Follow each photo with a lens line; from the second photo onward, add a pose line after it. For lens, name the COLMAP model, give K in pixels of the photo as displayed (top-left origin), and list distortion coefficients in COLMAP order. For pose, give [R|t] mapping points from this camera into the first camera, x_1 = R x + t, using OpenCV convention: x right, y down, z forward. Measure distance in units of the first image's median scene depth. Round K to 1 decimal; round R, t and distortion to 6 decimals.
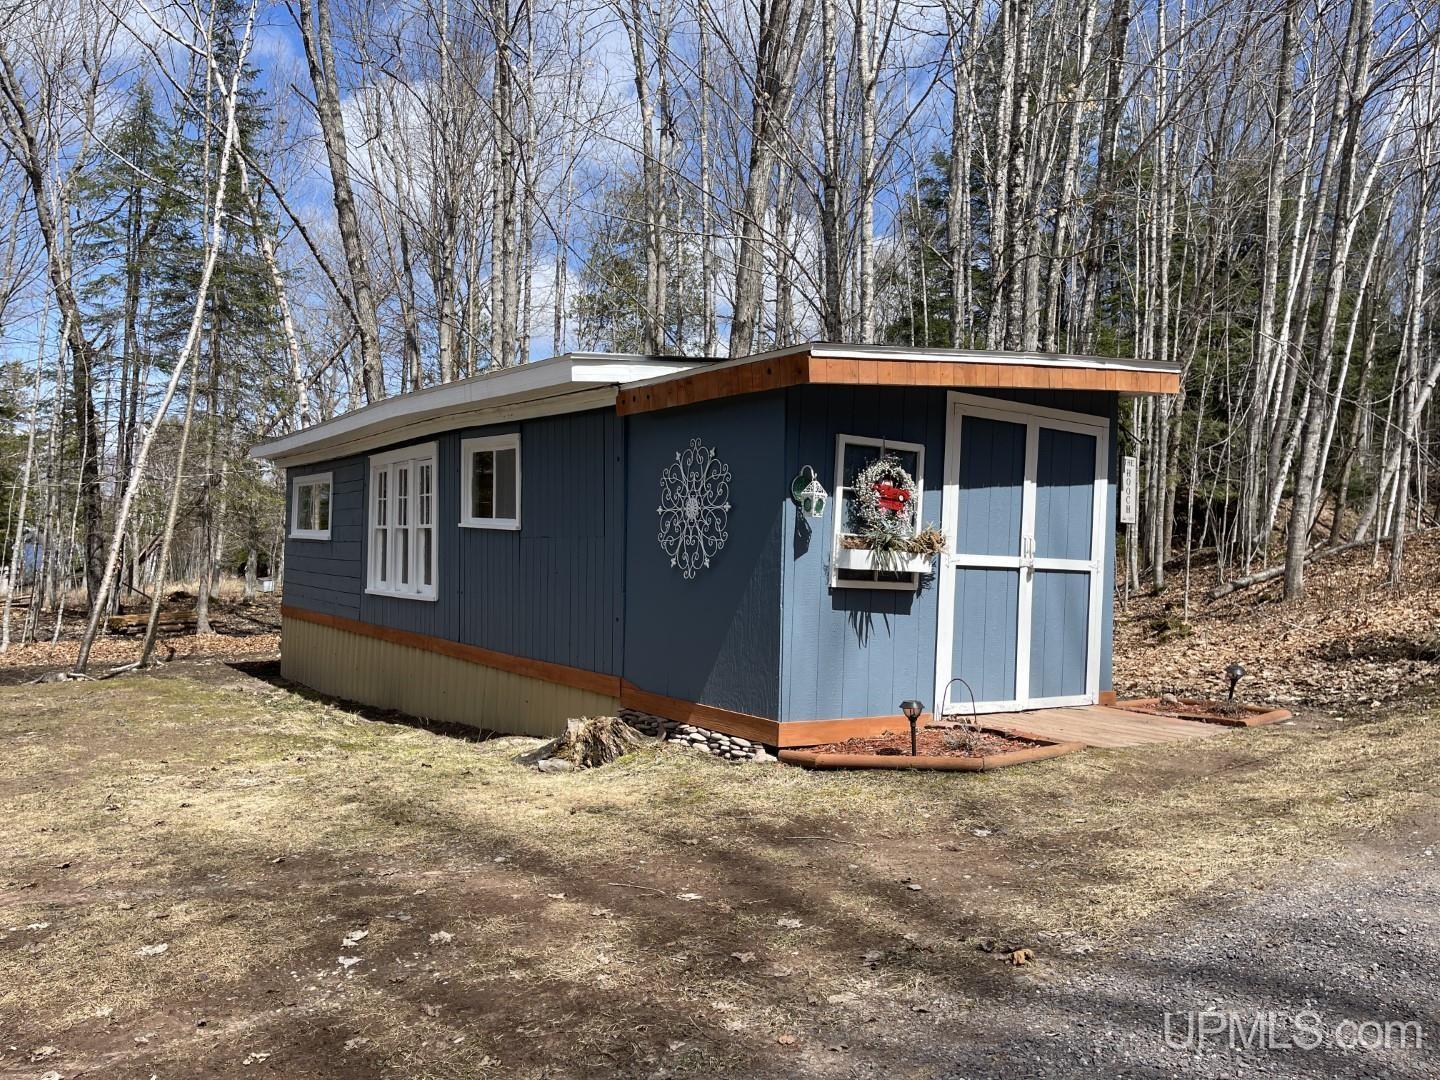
lens RADIAL K [[1100.1, 0, 722.1], [0, 1100.1, 541.1], [0, 0, 1]] dist [0.013566, 0.003442]
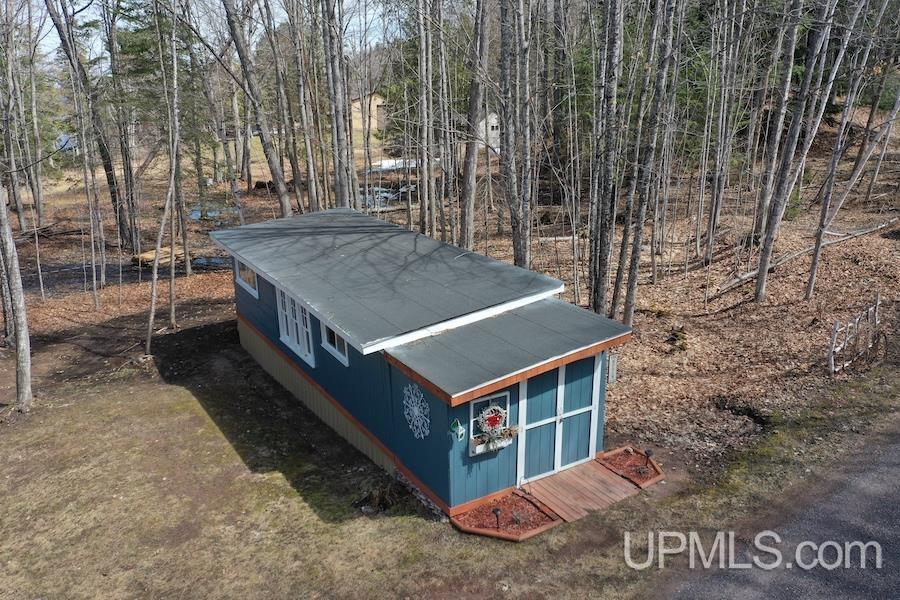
lens RADIAL K [[704.2, 0, 449.3], [0, 704.2, 299.2], [0, 0, 1]] dist [-0.010544, -0.001752]
pose [[0.997411, -0.023827, -0.067852, 0.161102], [0.042703, 0.955393, 0.292234, -0.735438], [0.057862, -0.294374, 0.953937, -0.419769]]
